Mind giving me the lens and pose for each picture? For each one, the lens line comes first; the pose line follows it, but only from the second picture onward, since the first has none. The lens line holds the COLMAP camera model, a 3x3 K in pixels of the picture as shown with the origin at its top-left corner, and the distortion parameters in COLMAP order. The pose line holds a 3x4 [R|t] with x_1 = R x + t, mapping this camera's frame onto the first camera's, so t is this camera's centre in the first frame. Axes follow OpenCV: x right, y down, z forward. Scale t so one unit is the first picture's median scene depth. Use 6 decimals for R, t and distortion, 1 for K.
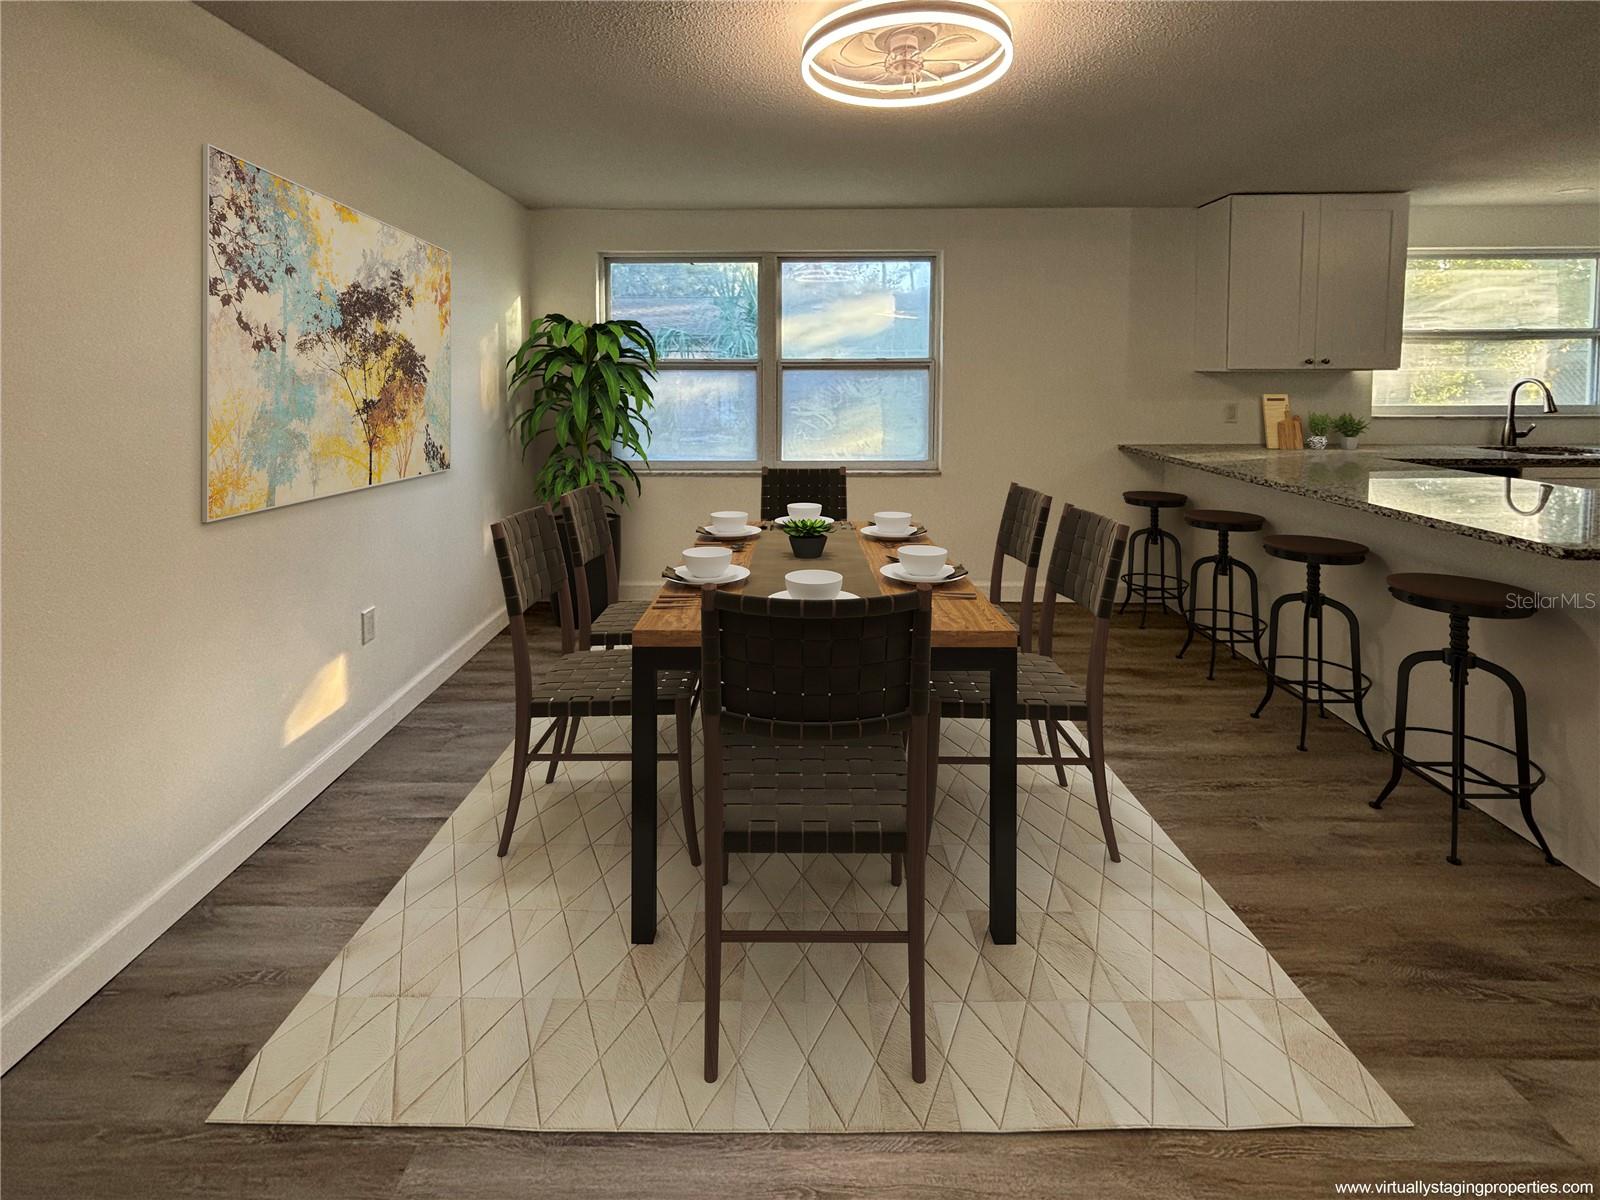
lens RADIAL K [[643.8, 0, 801.2], [0, 643.8, 599.0], [0, 0, 1]] dist [0.003312, -0.000825]
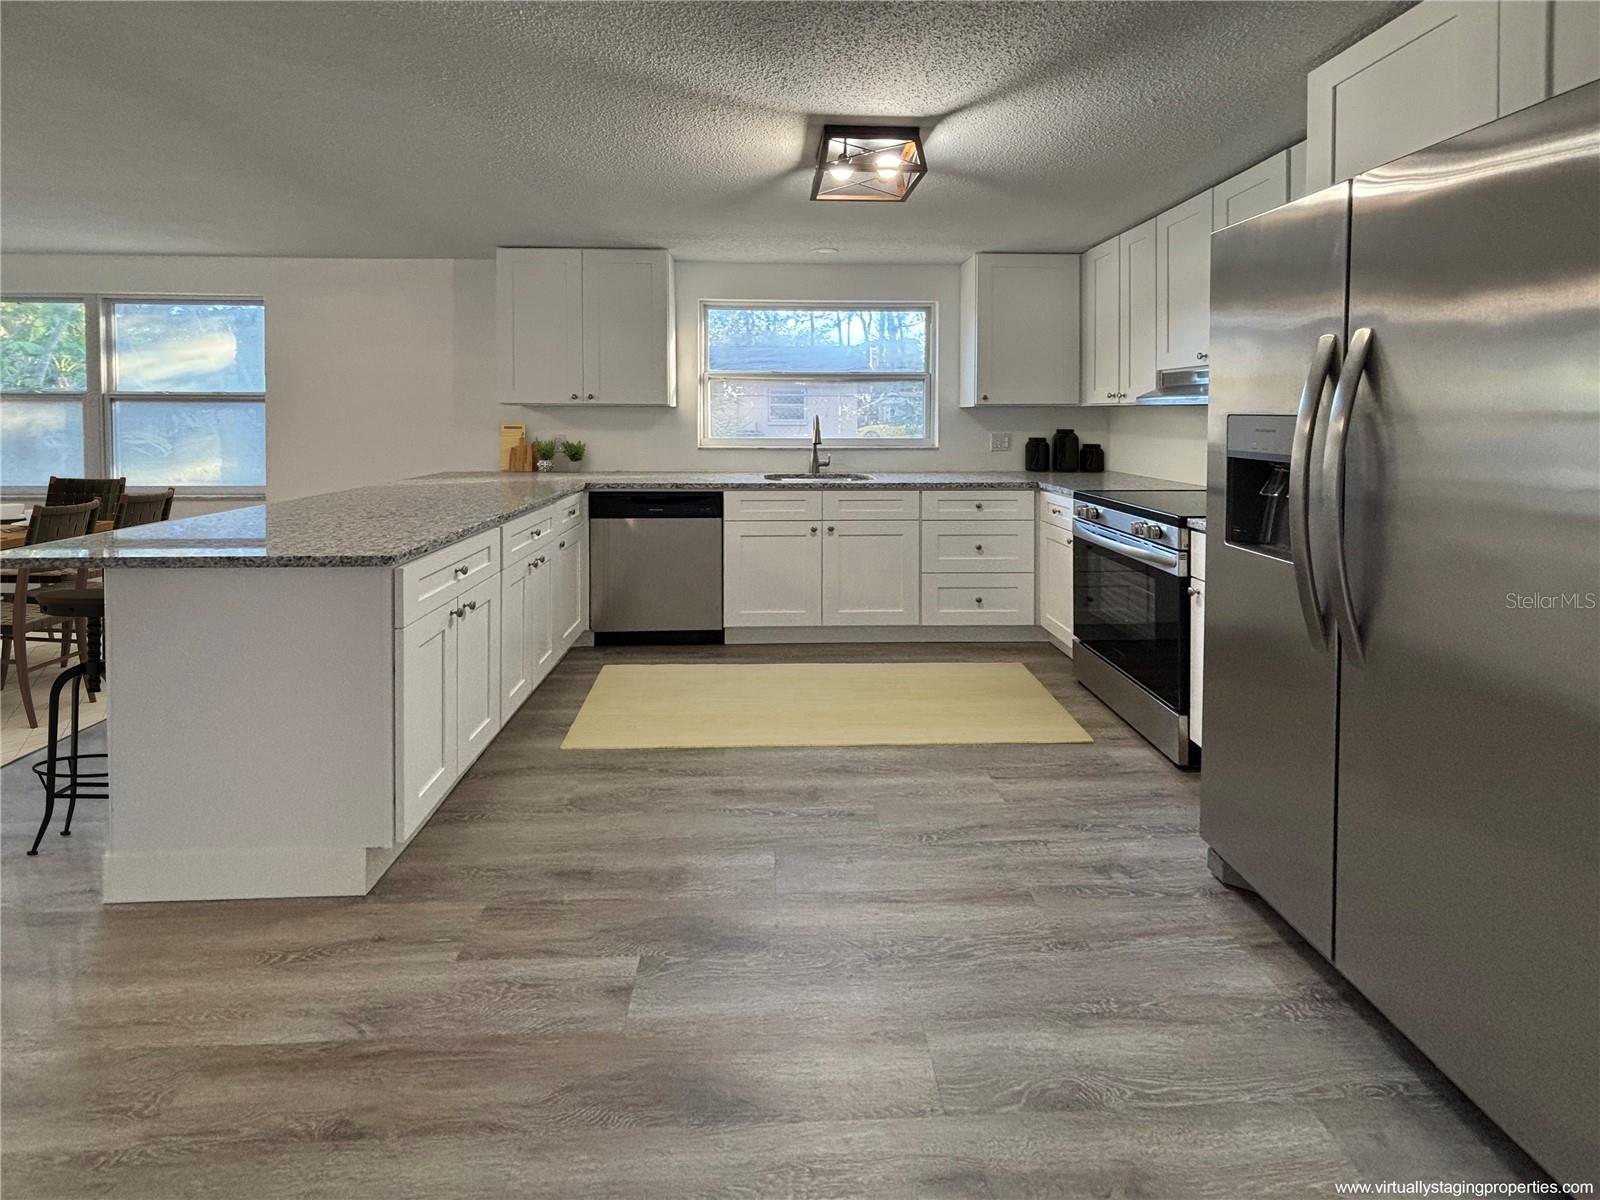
lens RADIAL K [[643.8, 0, 800.0], [0, 643.8, 601.3], [0, 0, 1]] dist [0.003312, -0.000825]
pose [[0.999447, -0.005792, 0.032742, 1.064049], [0.007366, 0.998813, -0.048157, 0.035970], [-0.032424, 0.048372, 0.998303, -0.094276]]
